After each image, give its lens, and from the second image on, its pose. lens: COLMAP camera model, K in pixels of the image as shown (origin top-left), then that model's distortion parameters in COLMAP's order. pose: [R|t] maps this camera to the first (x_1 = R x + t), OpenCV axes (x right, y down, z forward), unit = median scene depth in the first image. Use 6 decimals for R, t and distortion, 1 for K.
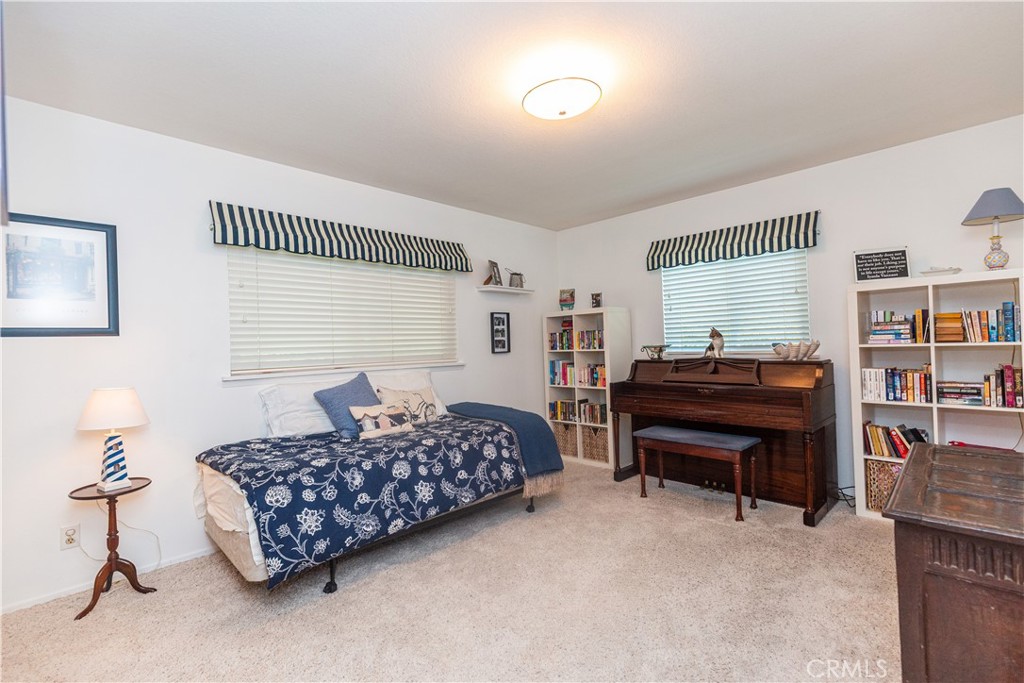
lens RADIAL K [[456.1, 0, 512.0], [0, 456.1, 341.5], [0, 0, 1]] dist [0.013734, -0.005601]
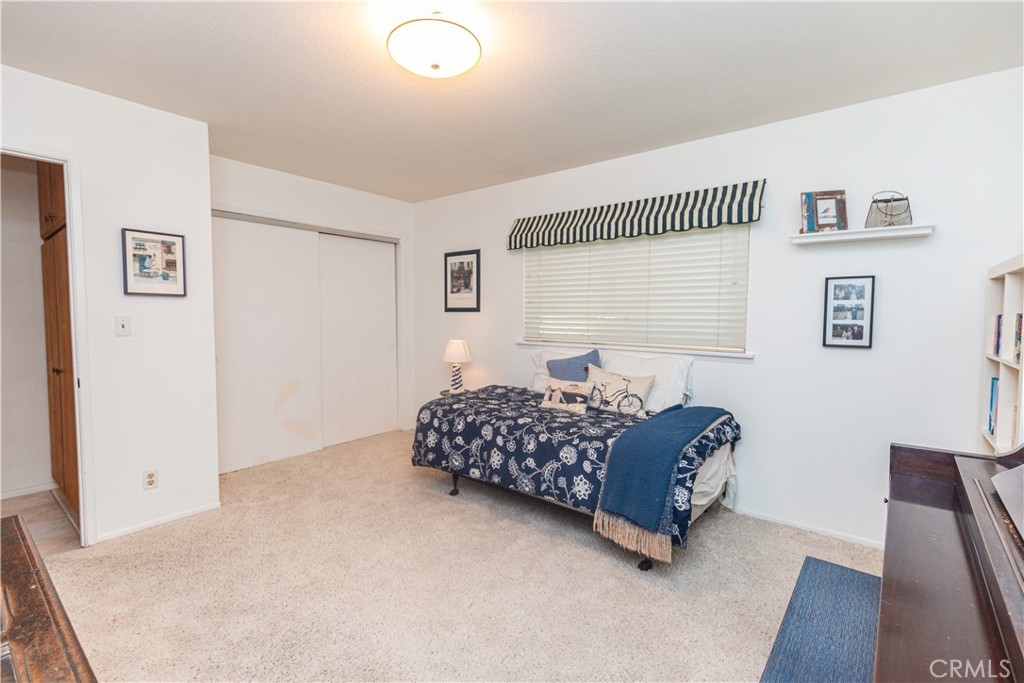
lens RADIAL K [[456.1, 0, 512.0], [0, 456.1, 341.5], [0, 0, 1]] dist [0.013734, -0.005601]
pose [[0.104079, 0.093492, -0.990165, 0.778474], [-0.001757, 0.995588, 0.093819, -0.055234], [0.994567, -0.008025, 0.103784, 0.804125]]
